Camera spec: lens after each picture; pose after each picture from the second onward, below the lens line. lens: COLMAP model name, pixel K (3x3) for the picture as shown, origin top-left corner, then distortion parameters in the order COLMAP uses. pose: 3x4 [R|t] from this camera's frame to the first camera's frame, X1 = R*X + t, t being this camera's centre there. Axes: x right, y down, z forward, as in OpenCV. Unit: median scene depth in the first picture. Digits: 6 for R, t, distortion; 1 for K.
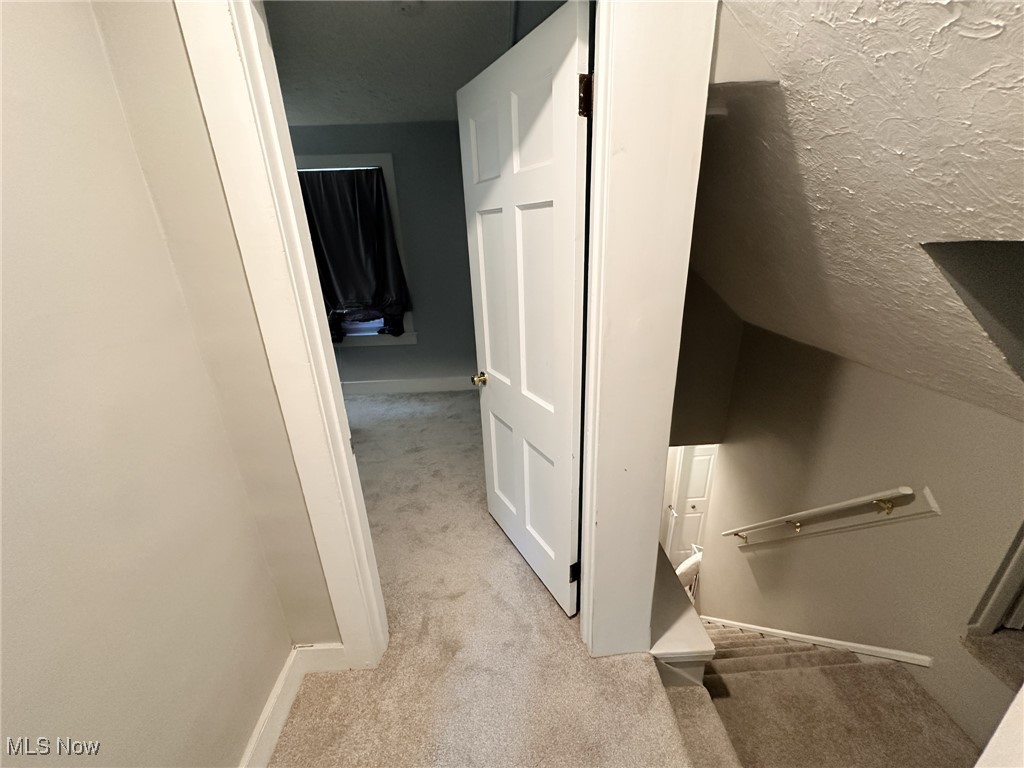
lens RADIAL K [[439.5, 0, 512.0], [0, 439.5, 384.0], [0, 0, 1]] dist [-0.001236, 0.000135]
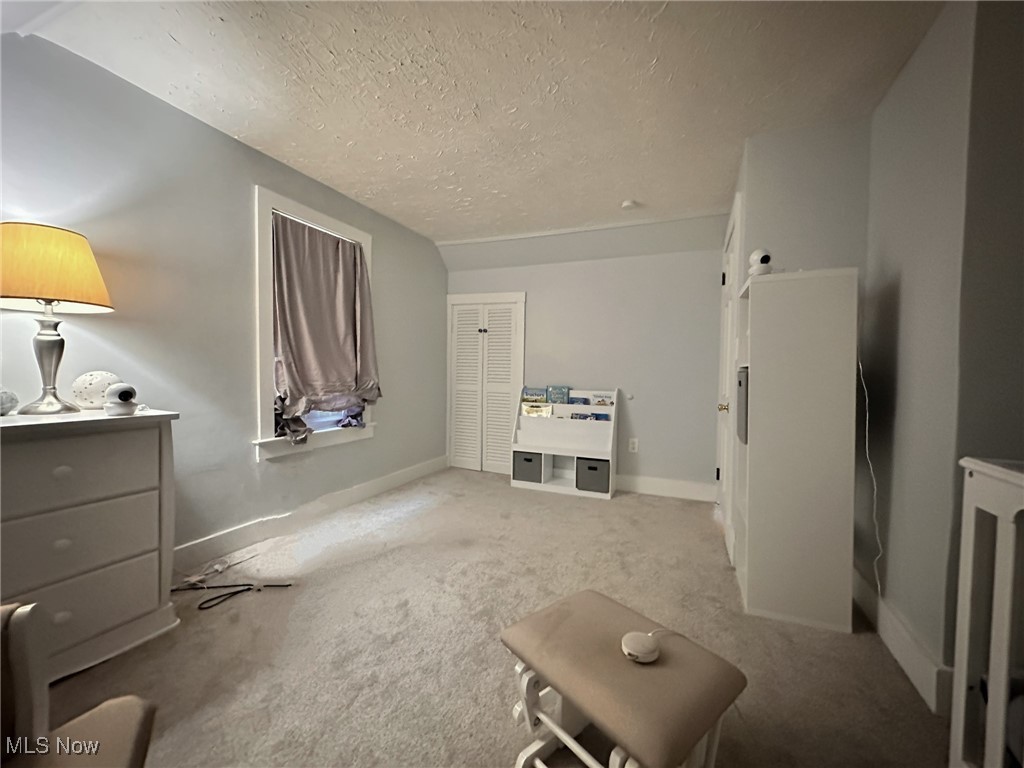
lens RADIAL K [[439.5, 0, 512.0], [0, 439.5, 384.0], [0, 0, 1]] dist [-0.001236, 0.000135]
pose [[0.383549, 0.011281, 0.923452, -0.958446], [0.304858, 0.942328, -0.138132, 0.012737], [-0.871752, 0.334502, 0.357989, 0.452441]]
